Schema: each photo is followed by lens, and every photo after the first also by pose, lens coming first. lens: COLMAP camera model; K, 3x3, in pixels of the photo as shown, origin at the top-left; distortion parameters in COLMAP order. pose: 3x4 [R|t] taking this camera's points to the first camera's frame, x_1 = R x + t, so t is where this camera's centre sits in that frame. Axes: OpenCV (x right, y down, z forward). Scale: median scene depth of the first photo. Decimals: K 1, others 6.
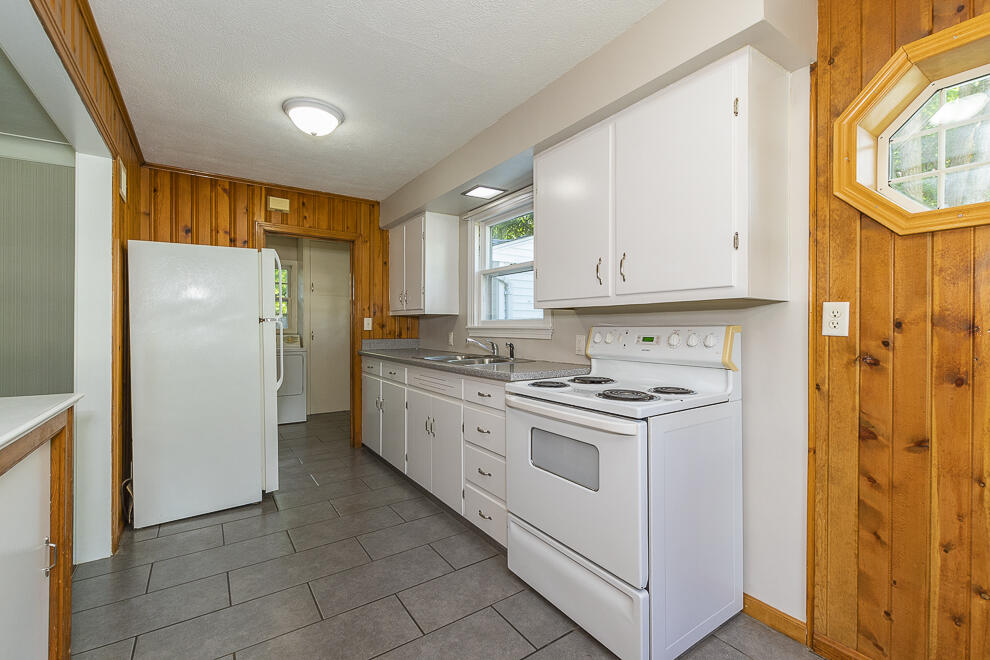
lens RADIAL K [[428.7, 0, 495.9], [0, 428.7, 324.4], [0, 0, 1]] dist [0.001660, 0.000173]
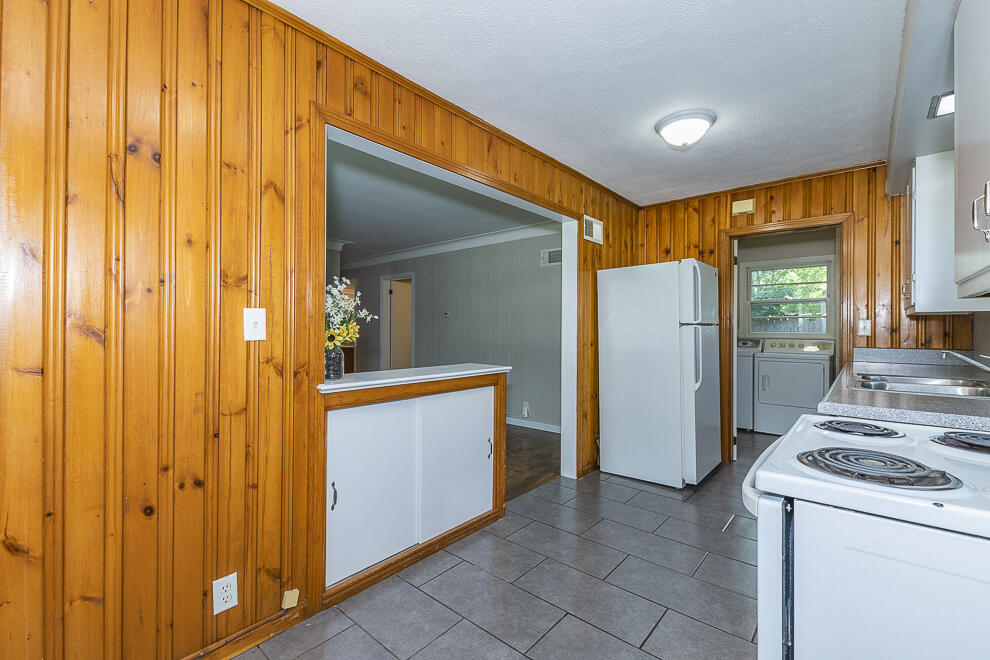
lens RADIAL K [[427.0, 0, 490.8], [0, 427.0, 329.8], [0, 0, 1]] dist [0.000302, -0.000024]
pose [[0.248641, 0.001044, -0.968595, 0.318239], [0.000822, 0.999999, 0.001289, 0.001280], [0.968595, -0.001117, 0.248640, 0.203206]]
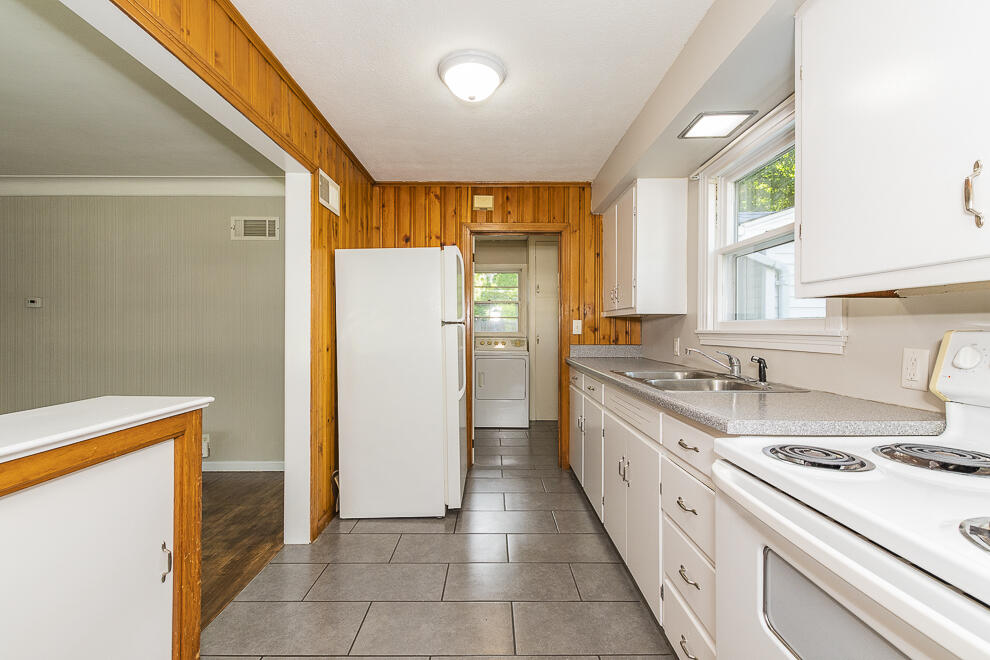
lens RADIAL K [[425.8, 0, 495.0], [0, 425.8, 330.0], [0, 0, 1]] dist [0.013228, -0.007760]
pose [[0.827373, 0.002137, -0.561649, 0.053950], [0.000808, 0.999987, 0.004995, 0.000639], [0.561652, -0.004586, 0.827361, 0.236771]]
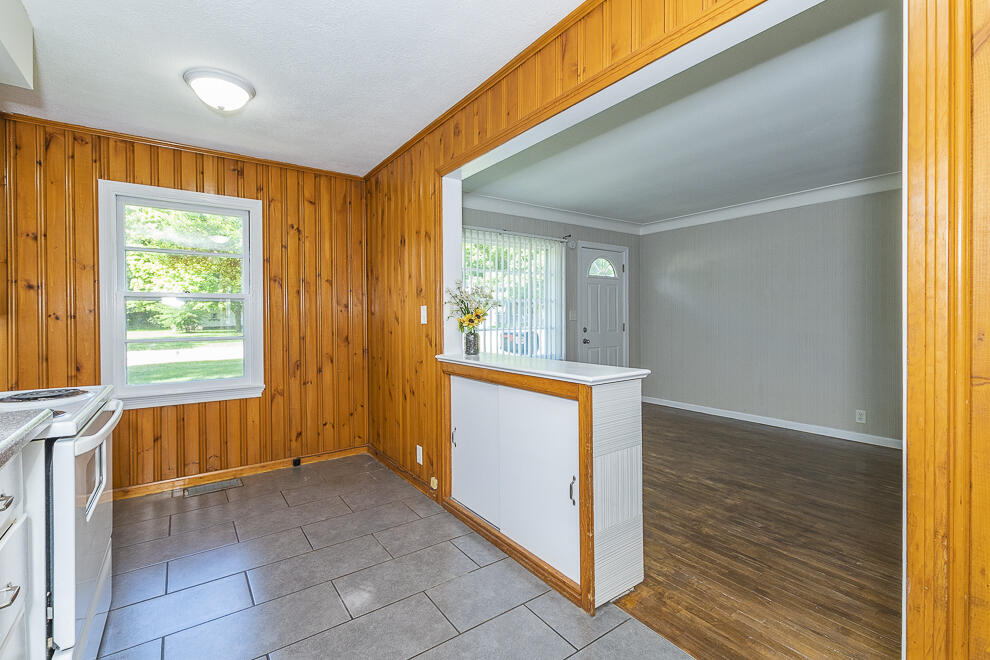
lens RADIAL K [[428.7, 0, 495.9], [0, 428.7, 324.4], [0, 0, 1]] dist [0.001660, 0.000173]
pose [[-0.999862, 0.004314, -0.016027, -0.303825], [0.004221, 0.999974, 0.005841, 0.006584], [0.016052, 0.005773, -0.999854, 0.896085]]
